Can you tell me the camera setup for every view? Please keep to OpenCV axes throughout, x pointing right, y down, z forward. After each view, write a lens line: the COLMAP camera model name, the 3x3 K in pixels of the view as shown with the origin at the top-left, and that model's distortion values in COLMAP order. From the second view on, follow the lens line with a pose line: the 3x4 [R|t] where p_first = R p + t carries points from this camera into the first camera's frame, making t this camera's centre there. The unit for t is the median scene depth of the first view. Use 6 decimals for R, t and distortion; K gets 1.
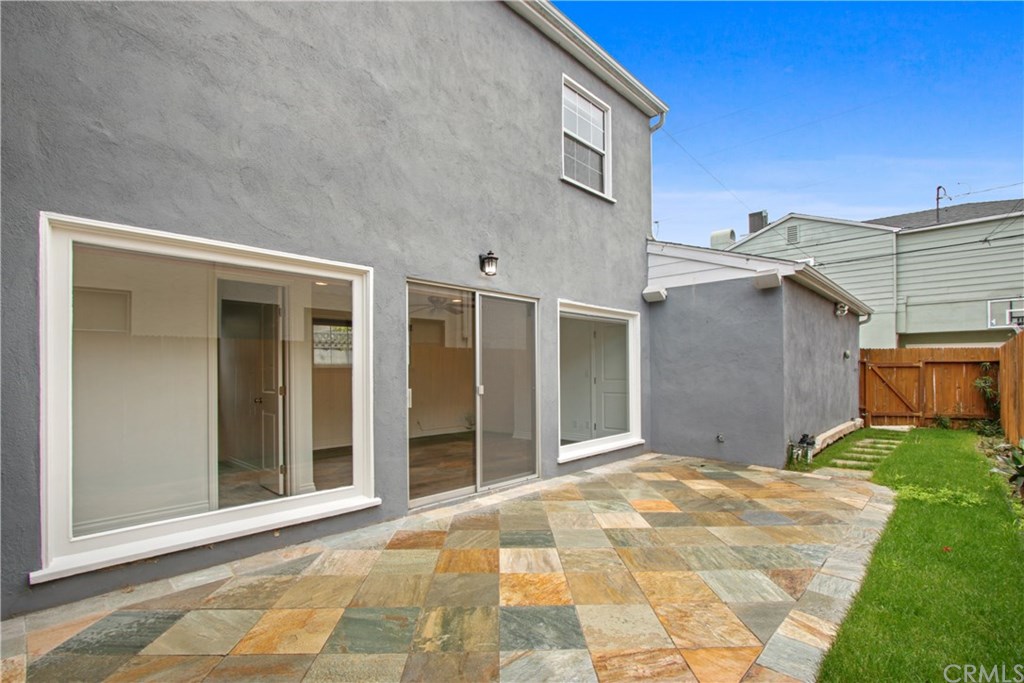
lens RADIAL K [[475.7, 0, 518.6], [0, 475.7, 368.3], [0, 0, 1]] dist [-0.016486, 0.002660]
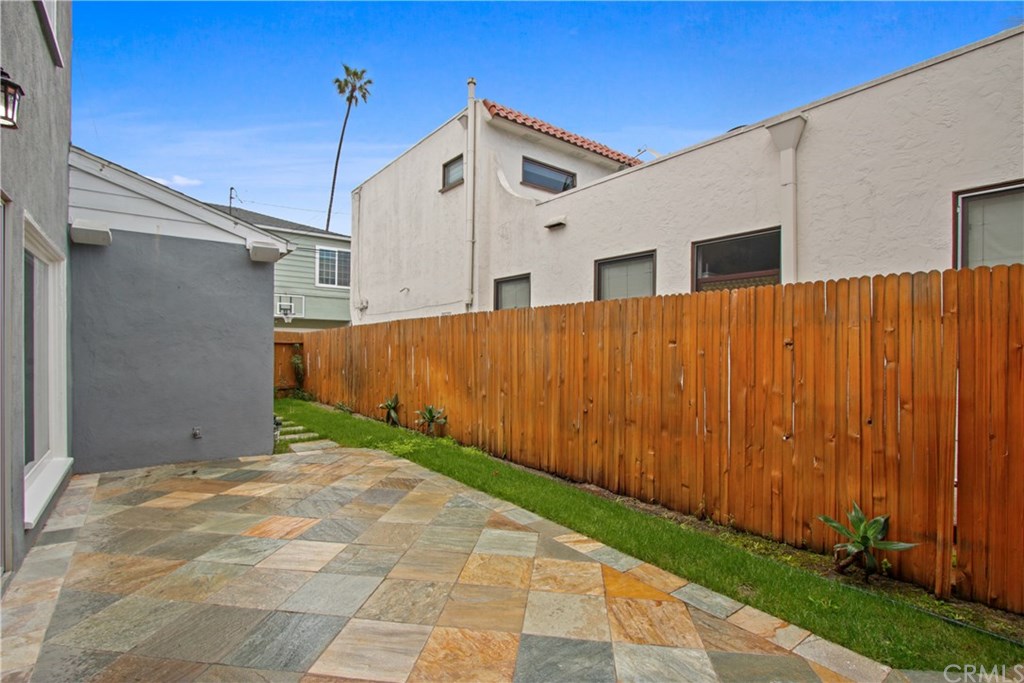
lens RADIAL K [[475.7, 0, 503.1], [0, 475.7, 351.2], [0, 0, 1]] dist [-0.016486, 0.002660]
pose [[0.164792, 0.003069, 0.986324, -0.389602], [-0.016973, 0.999856, -0.000276, -0.003285], [-0.986182, -0.016695, 0.164821, 0.483851]]
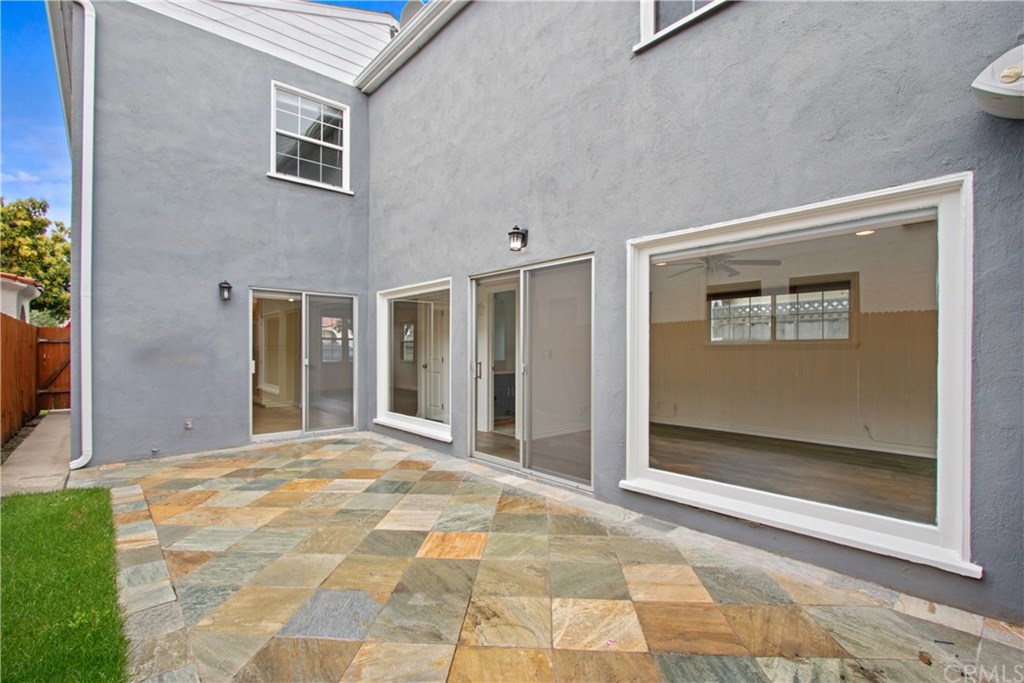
lens RADIAL K [[475.7, 0, 507.5], [0, 475.7, 344.5], [0, 0, 1]] dist [-0.016486, 0.002660]
pose [[-0.099671, -0.004214, -0.995012, 0.899384], [0.006532, 0.999967, -0.004890, 0.000723], [0.994999, -0.006987, -0.099640, 1.065219]]
